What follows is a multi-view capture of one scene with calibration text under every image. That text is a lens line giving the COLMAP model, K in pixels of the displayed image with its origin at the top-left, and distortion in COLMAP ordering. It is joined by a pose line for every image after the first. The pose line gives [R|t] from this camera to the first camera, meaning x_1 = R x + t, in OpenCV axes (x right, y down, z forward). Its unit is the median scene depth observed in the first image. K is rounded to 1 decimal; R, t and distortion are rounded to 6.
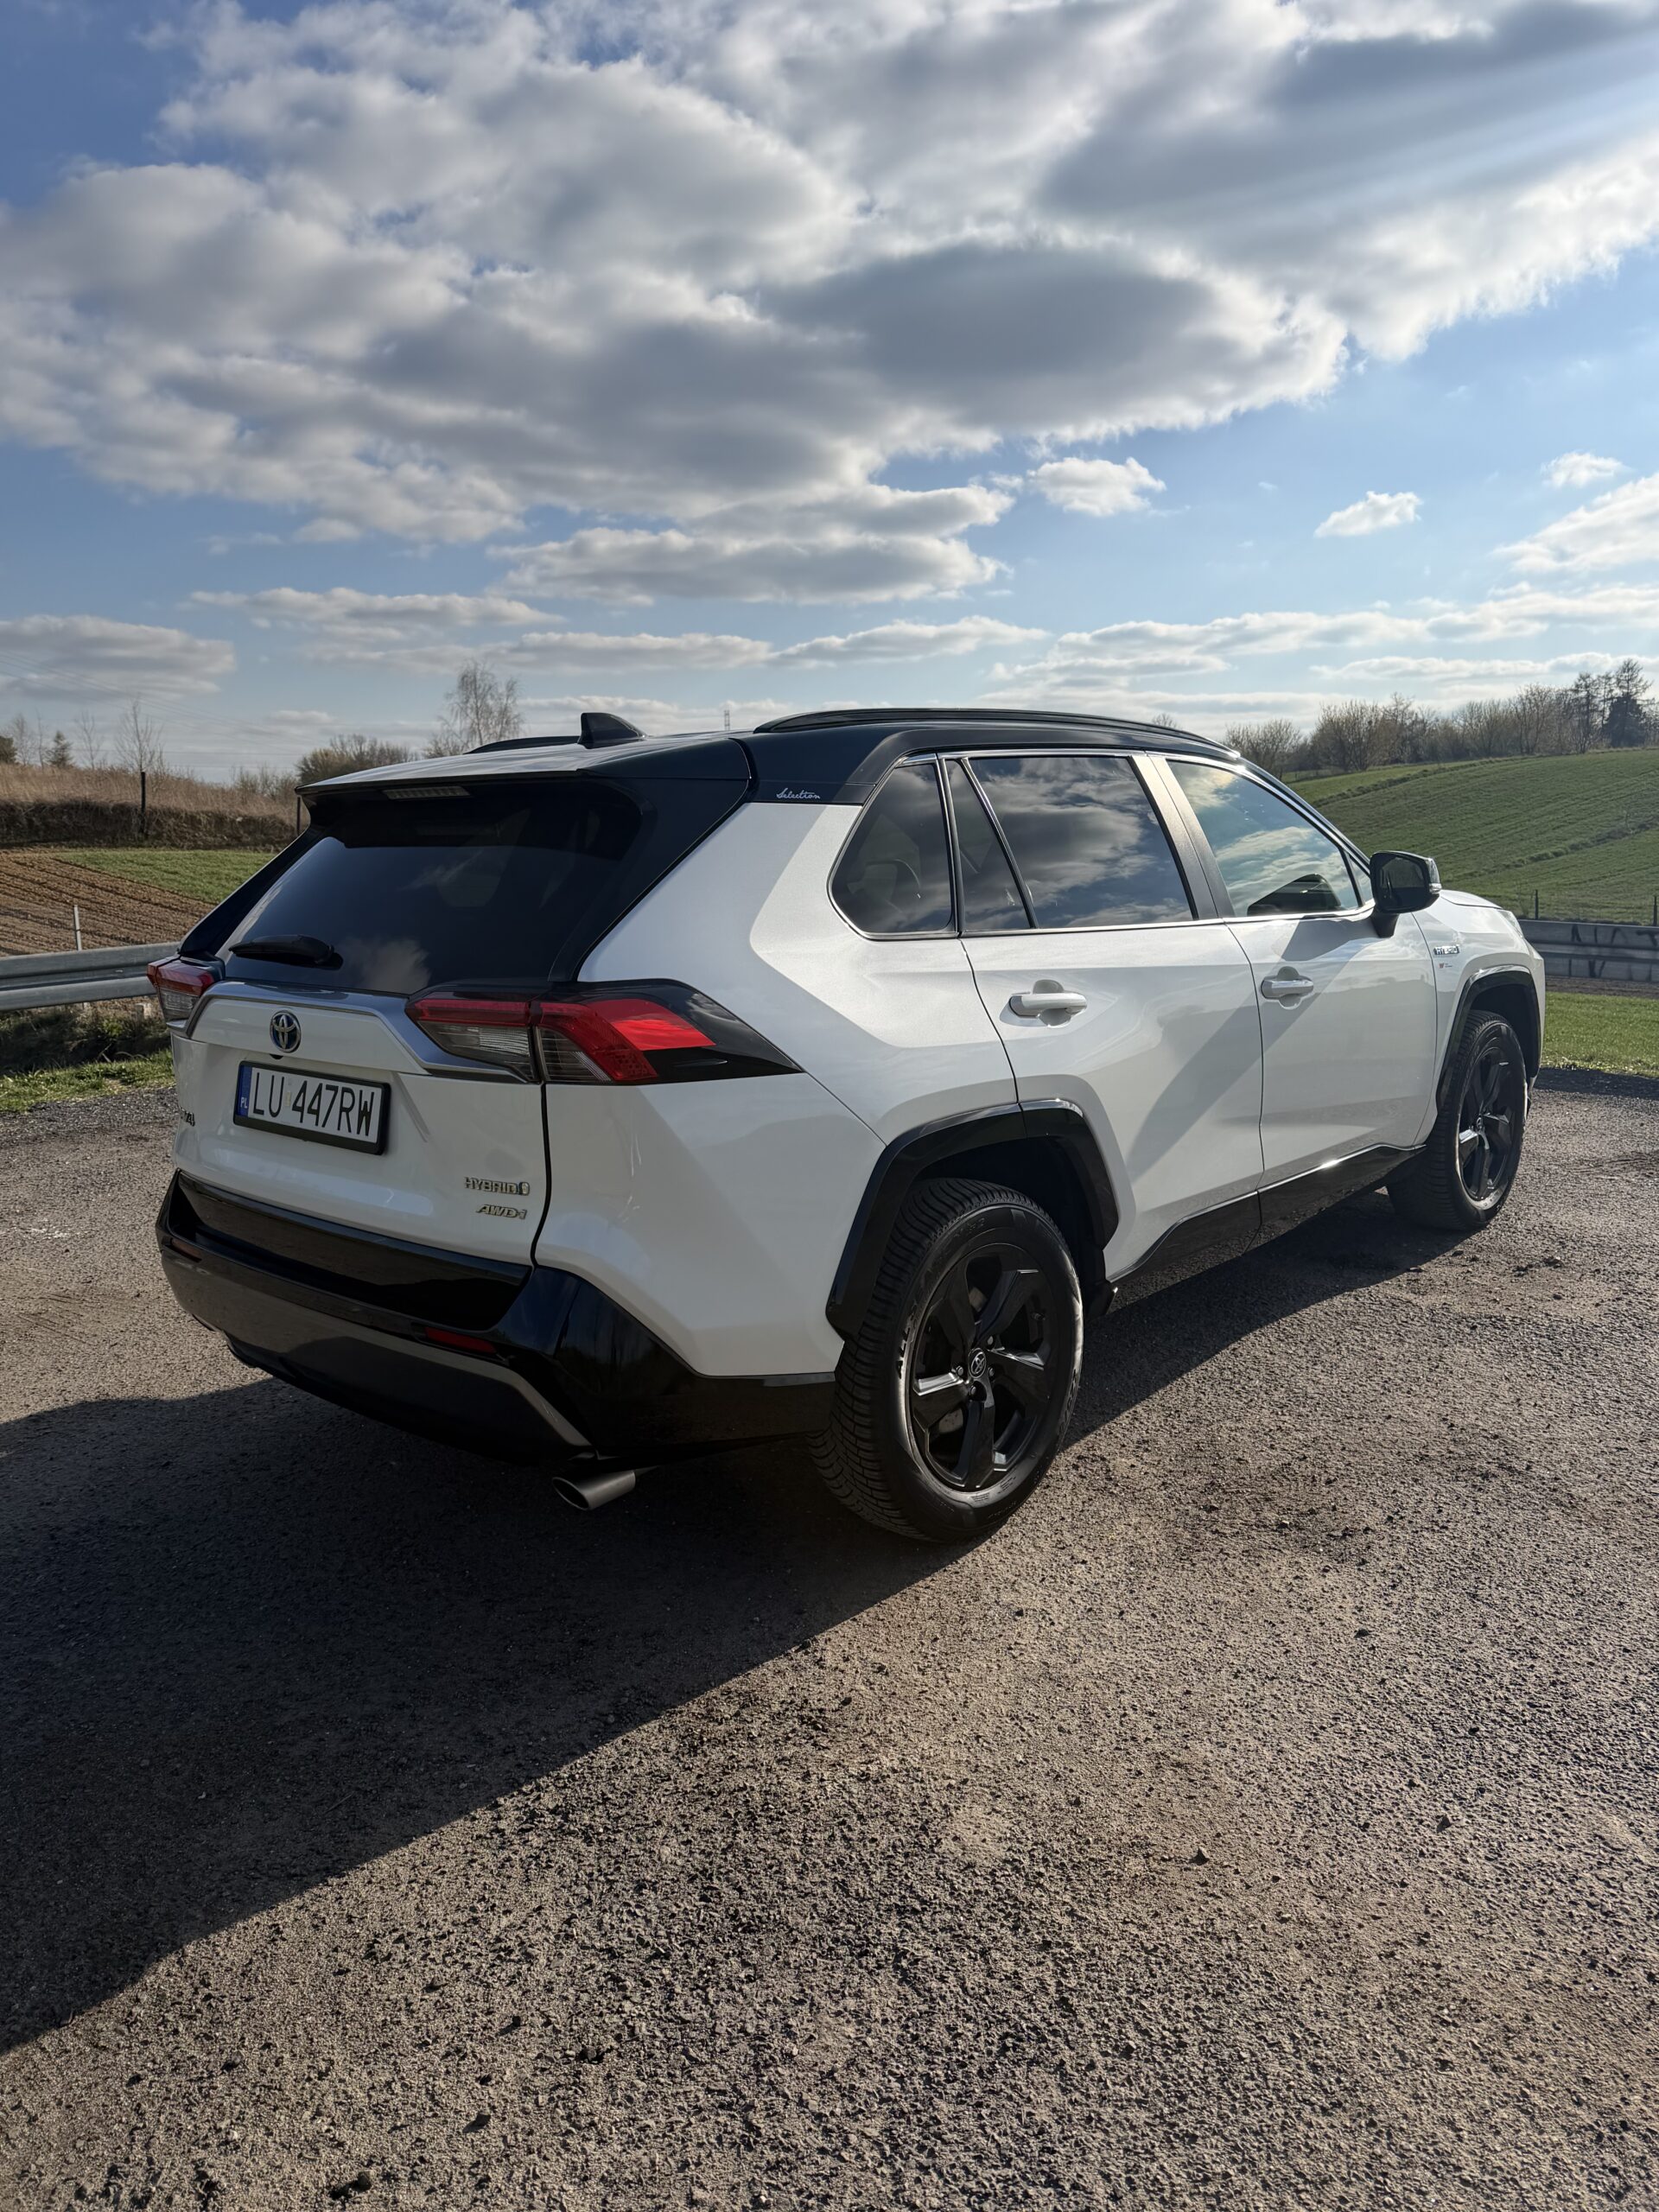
lens RADIAL K [[1543.9, 0, 825.6], [0, 1543.9, 1077.3], [0, 0, 1]] dist [0.096515, -0.119423]
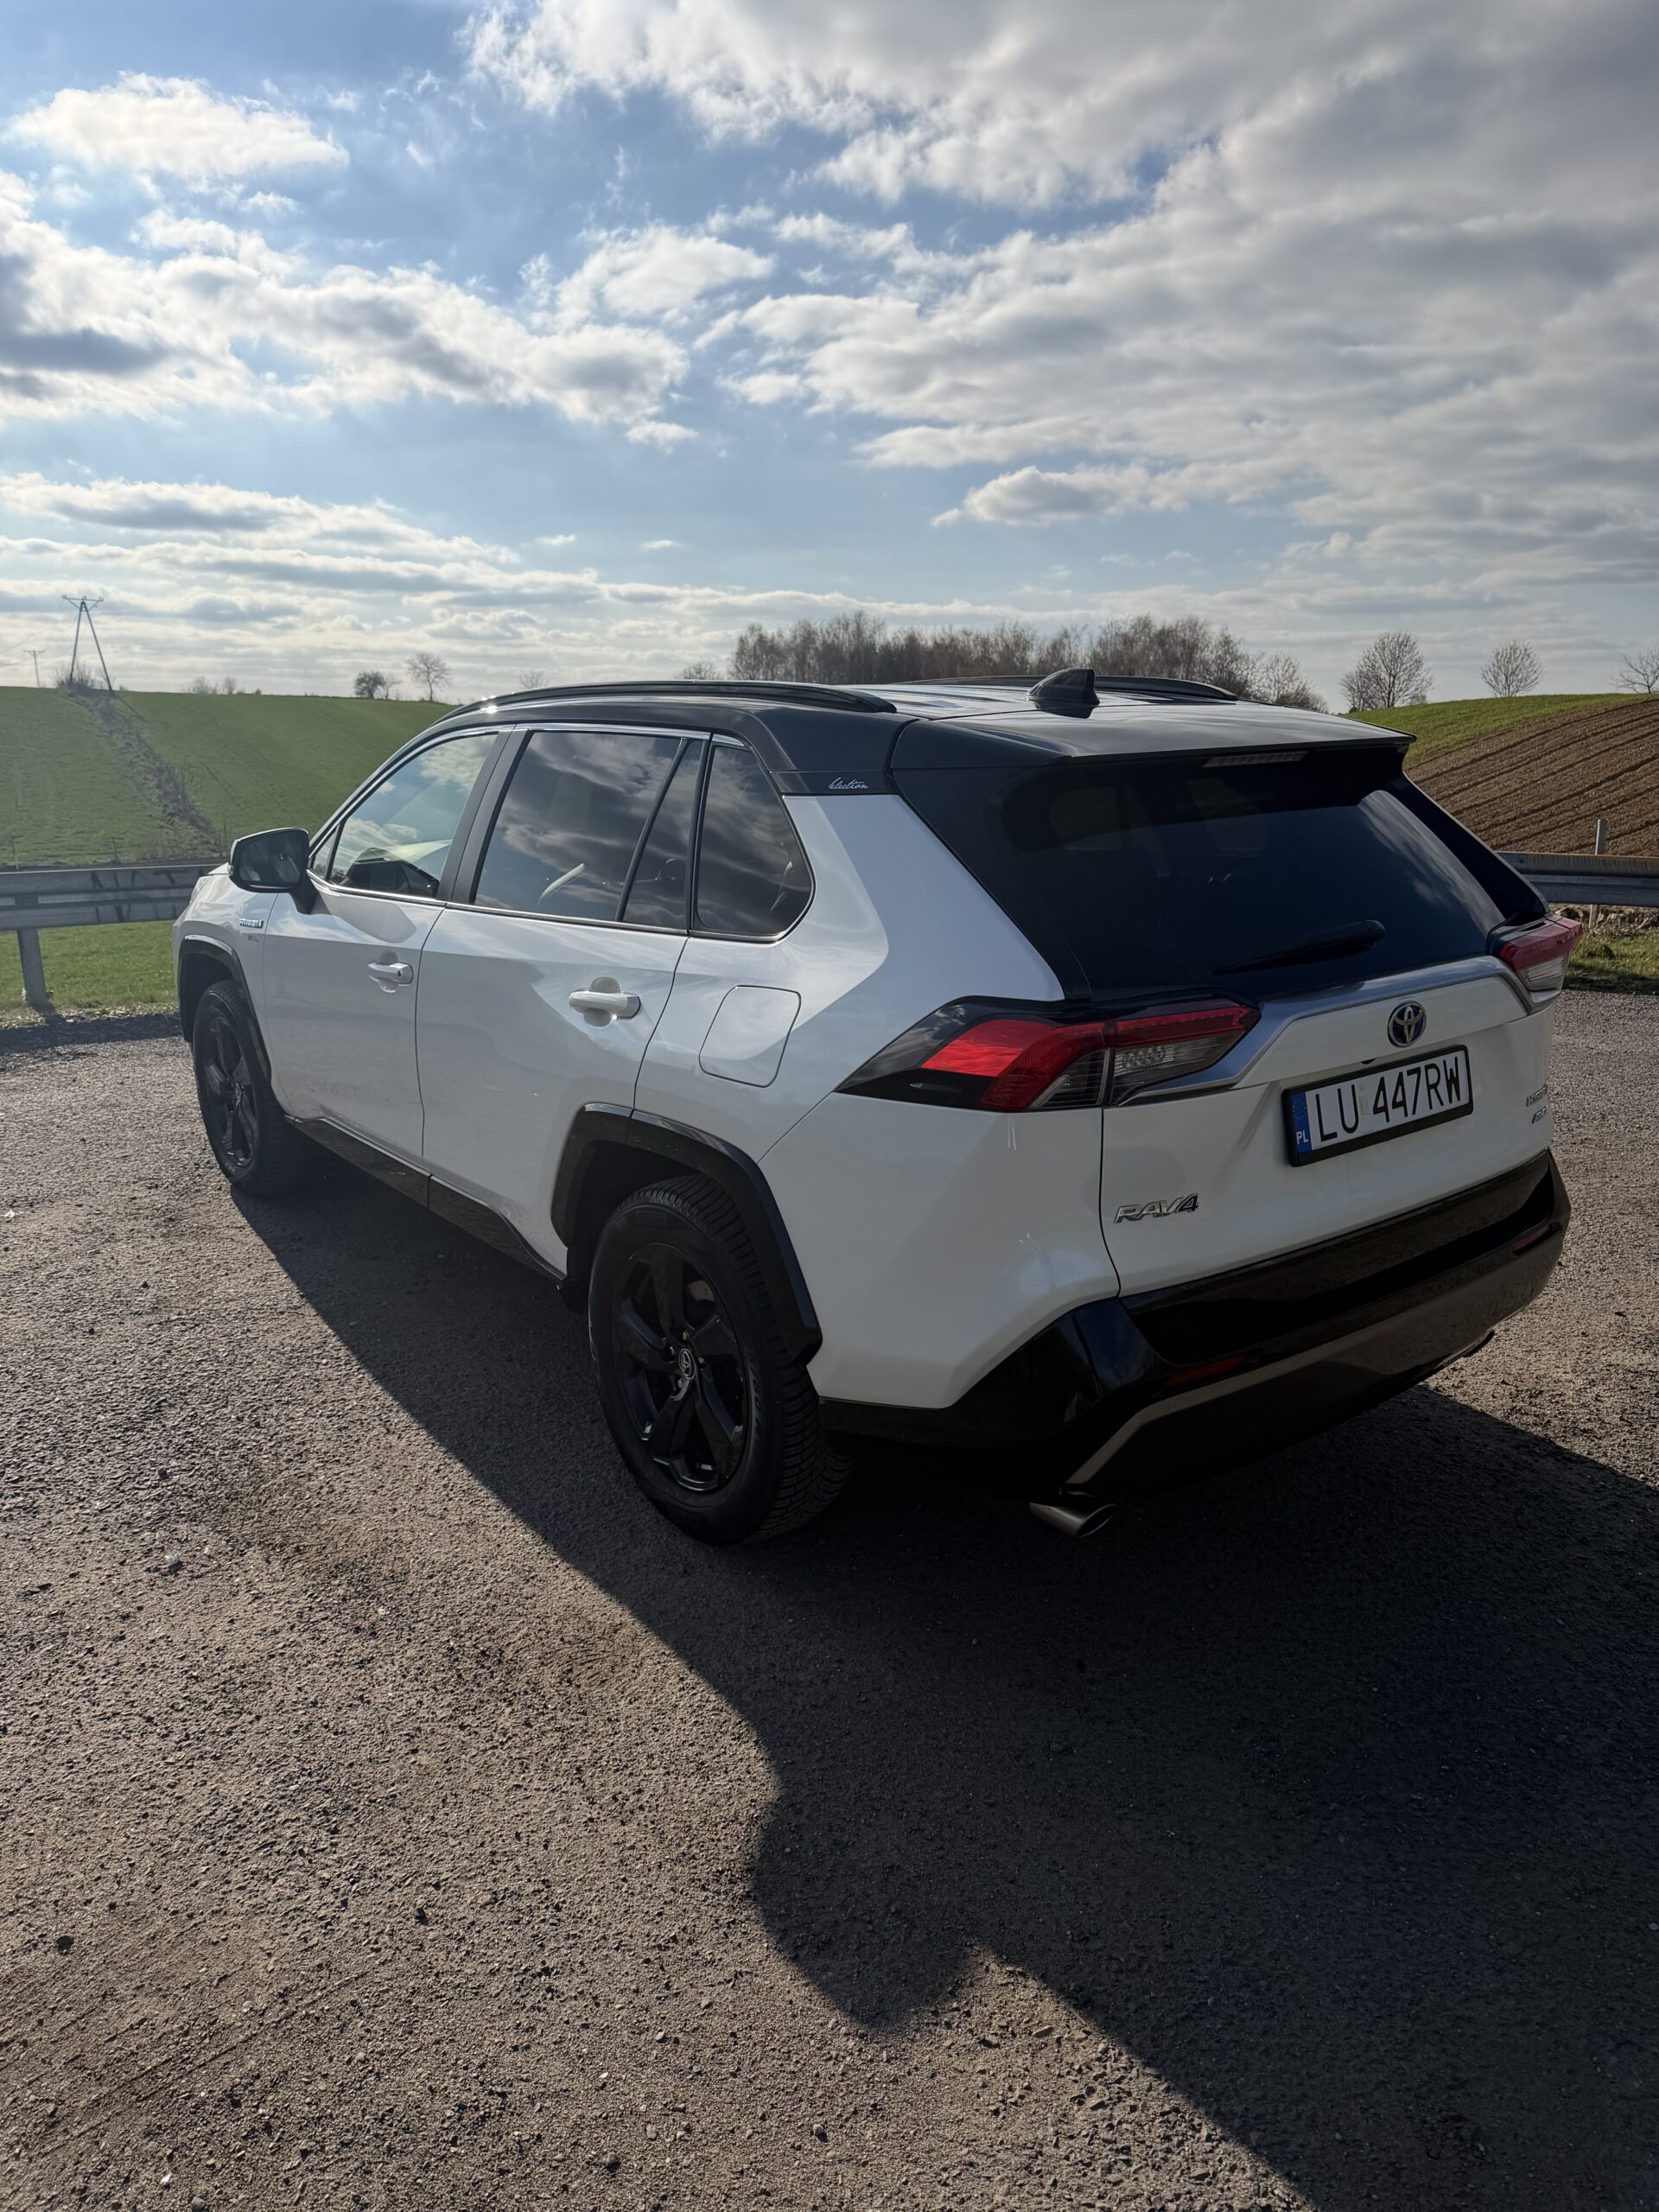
lens RADIAL K [[1543.9, 0, 825.6], [0, 1543.9, 1077.3], [0, 0, 1]] dist [0.096515, -0.119423]
pose [[0.163345, -0.207958, 0.964402, -1.288844], [0.167023, 0.969250, 0.180714, -0.221076], [-0.972328, 0.131559, 0.193056, 1.154999]]
